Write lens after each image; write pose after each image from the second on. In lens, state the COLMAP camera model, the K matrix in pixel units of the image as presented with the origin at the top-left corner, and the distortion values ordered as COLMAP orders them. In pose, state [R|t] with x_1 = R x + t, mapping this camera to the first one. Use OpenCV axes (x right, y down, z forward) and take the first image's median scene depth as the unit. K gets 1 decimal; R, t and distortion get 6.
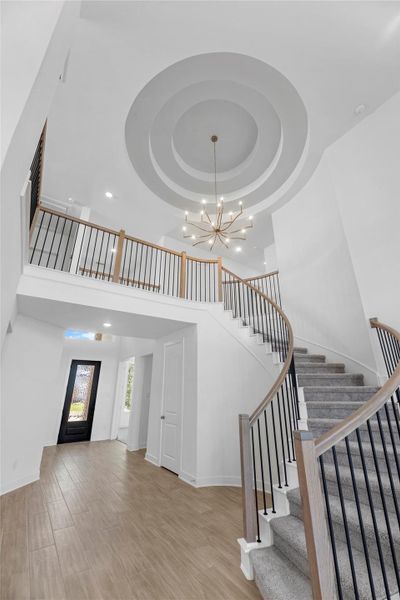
lens RADIAL K [[246.0, 0, 201.2], [0, 246.0, 301.8], [0, 0, 1]] dist [0.002393, -0.000151]
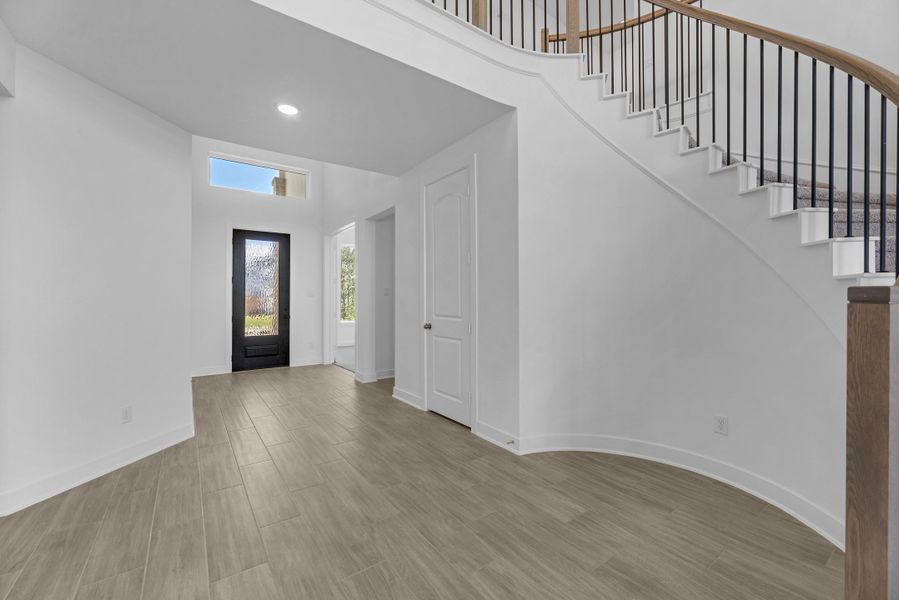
lens RADIAL K [[368.5, 0, 447.3], [0, 368.5, 299.9], [0, 0, 1]] dist [0.002393, -0.000151]
pose [[0.999860, 0.001234, 0.016658, -0.148295], [-0.006767, 0.941680, 0.336442, 0.194070], [-0.015272, -0.336507, 0.941557, 0.363750]]
